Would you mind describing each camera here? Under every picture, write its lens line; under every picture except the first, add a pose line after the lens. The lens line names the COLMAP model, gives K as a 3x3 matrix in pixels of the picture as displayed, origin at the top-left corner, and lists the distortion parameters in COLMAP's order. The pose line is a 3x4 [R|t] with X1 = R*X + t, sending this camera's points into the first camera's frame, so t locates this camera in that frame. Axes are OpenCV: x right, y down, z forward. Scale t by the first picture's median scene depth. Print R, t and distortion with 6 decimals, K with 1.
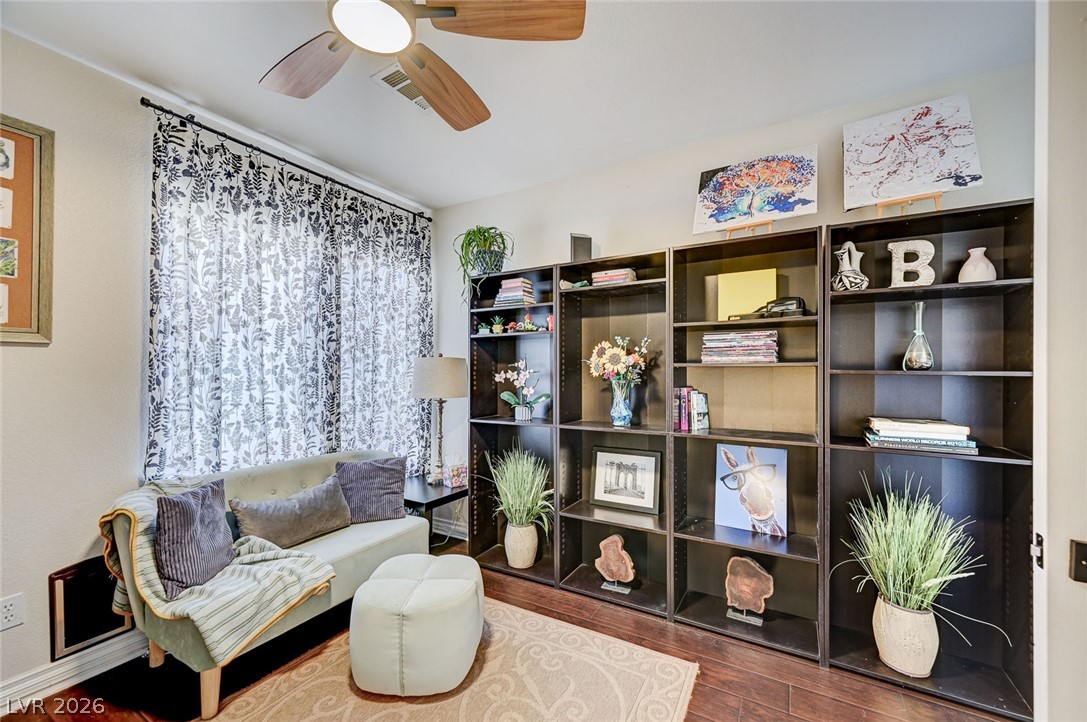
lens RADIAL K [[430.4, 0, 546.0], [0, 430.4, 367.6], [0, 0, 1]] dist [0.001239, 0.000180]
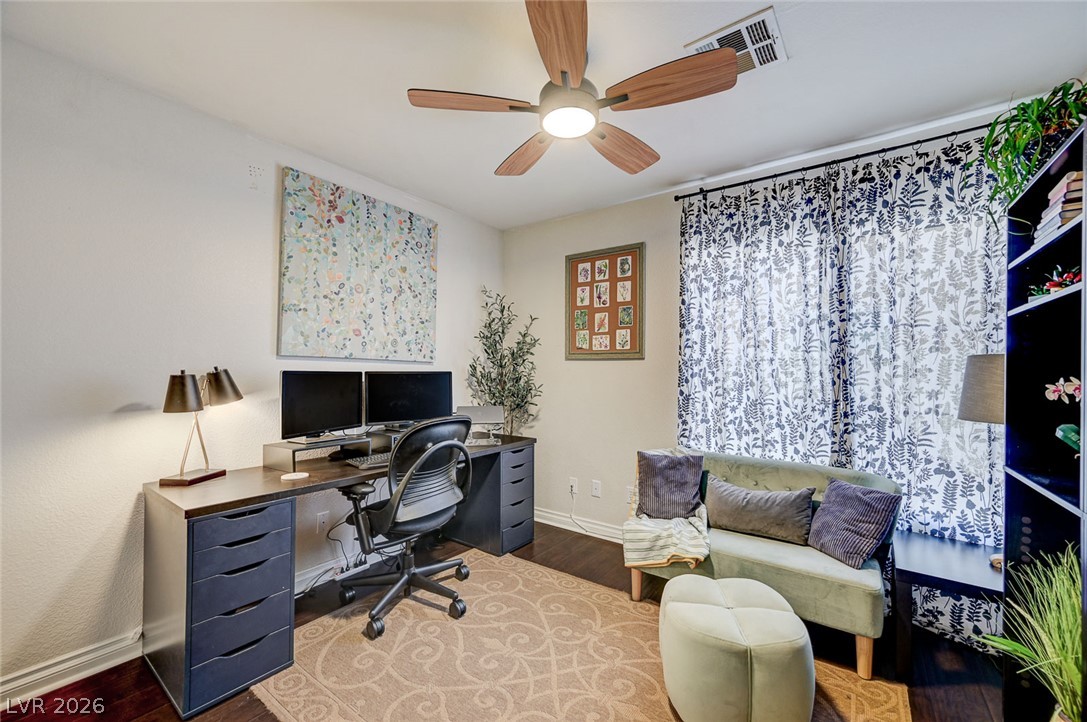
lens RADIAL K [[430.4, 0, 546.9], [0, 430.4, 364.6], [0, 0, 1]] dist [0.001239, 0.000180]
pose [[-0.103254, -0.014597, -0.994548, 0.488437], [0.000625, 0.999891, -0.014740, -0.001126], [0.994655, -0.002143, -0.103234, 0.536224]]
